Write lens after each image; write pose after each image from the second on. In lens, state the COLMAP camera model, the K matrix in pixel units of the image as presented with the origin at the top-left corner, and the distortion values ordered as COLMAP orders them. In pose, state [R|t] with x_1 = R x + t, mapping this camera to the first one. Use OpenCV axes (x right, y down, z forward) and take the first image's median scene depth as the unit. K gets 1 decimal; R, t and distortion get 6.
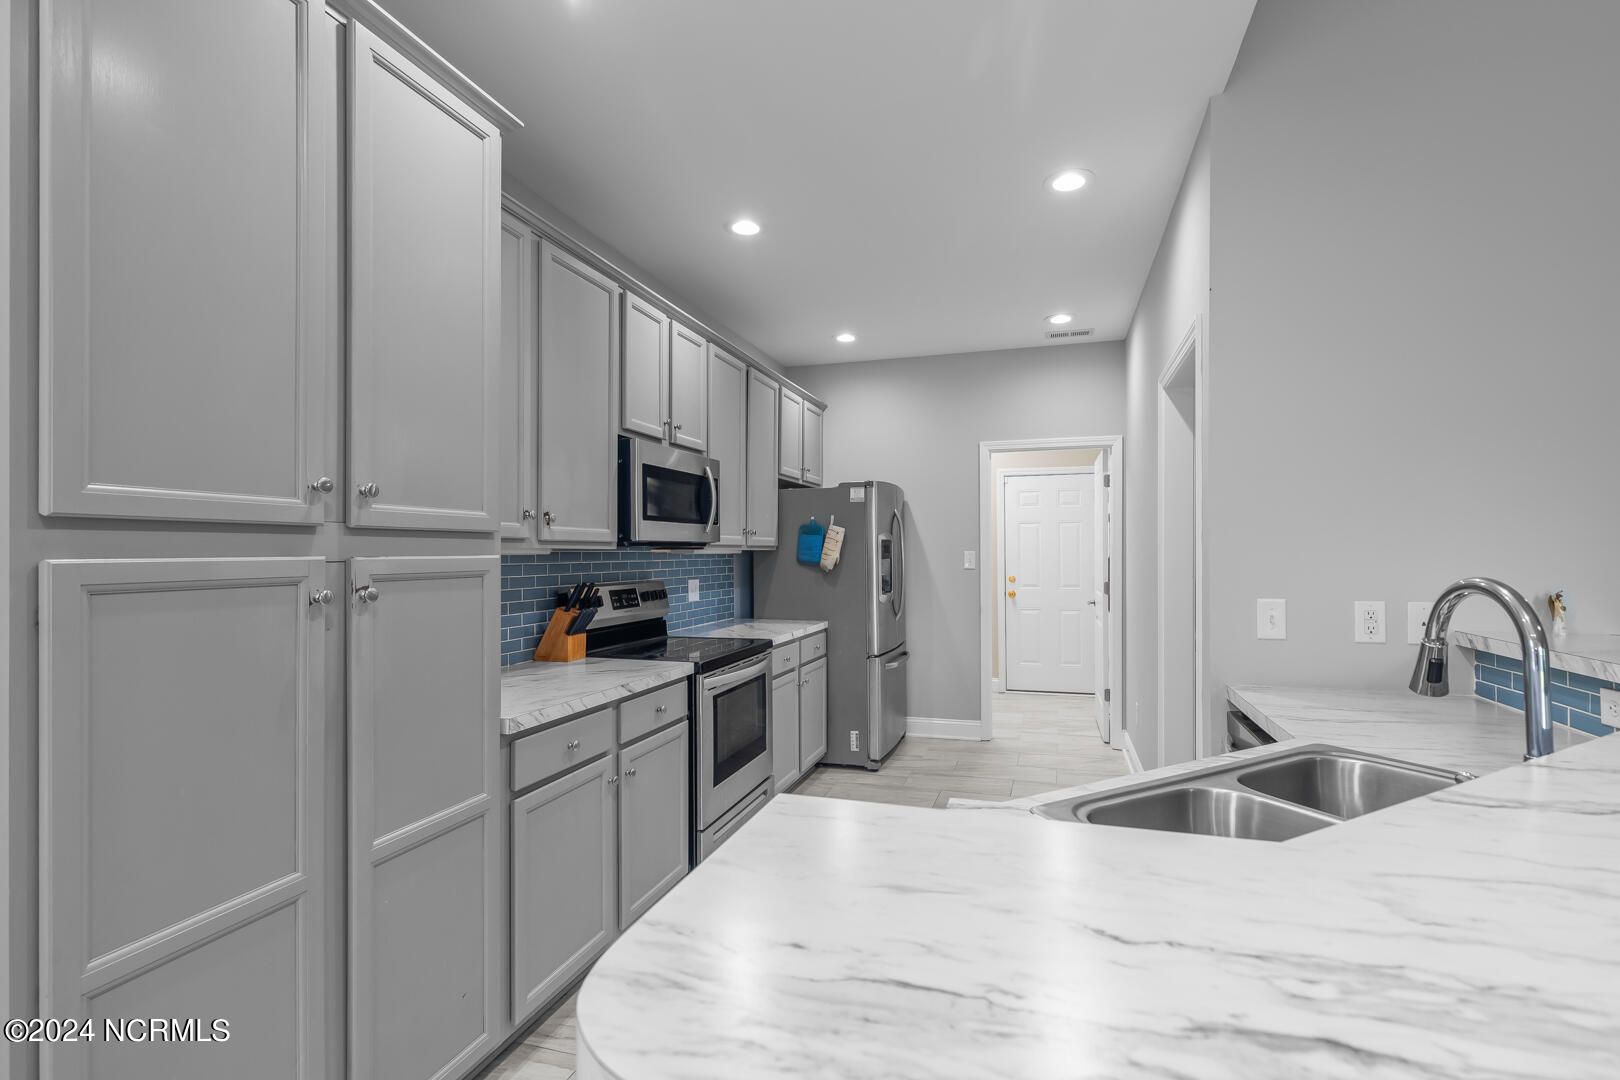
lens RADIAL K [[733.5, 0, 810.0], [0, 733.5, 540.0], [0, 0, 1]] dist [-0.000671, -0.000237]
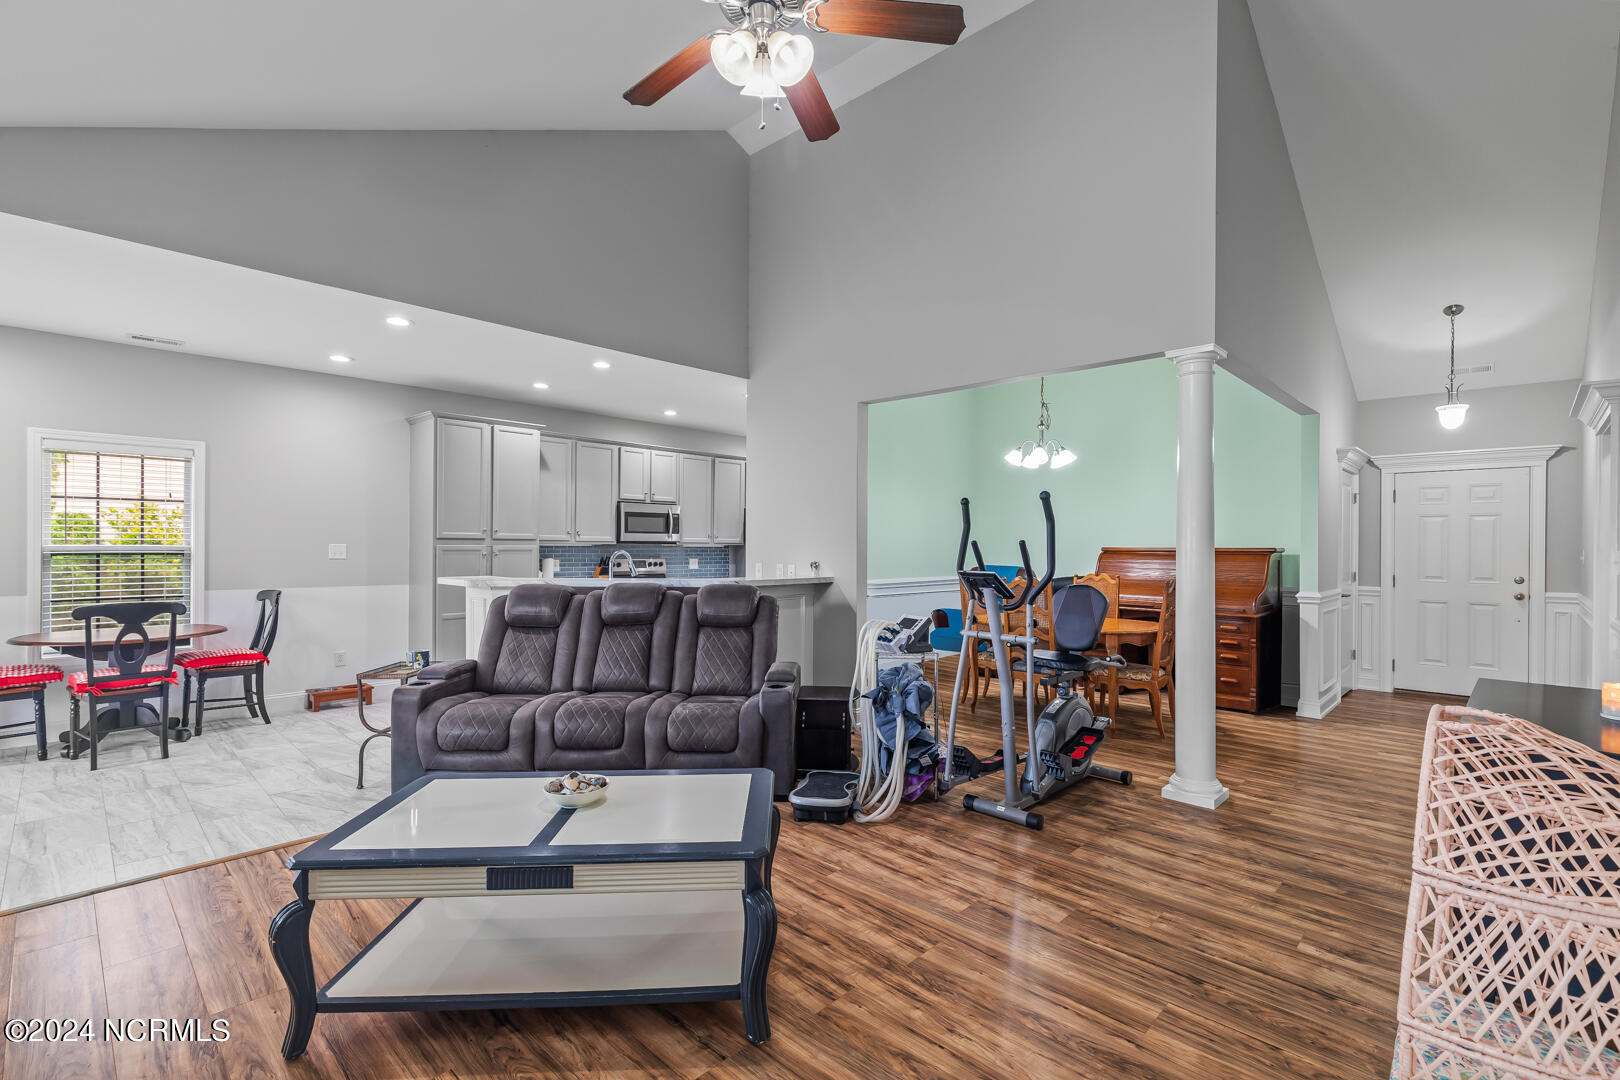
lens RADIAL K [[733.5, 0, 810.0], [0, 733.5, 540.0], [0, 0, 1]] dist [-0.000671, -0.000237]
pose [[0.895699, 0.005681, -0.444624, 1.552573], [-0.002303, 0.999964, 0.008138, -0.025655], [0.444655, -0.006265, 0.895680, -1.075987]]
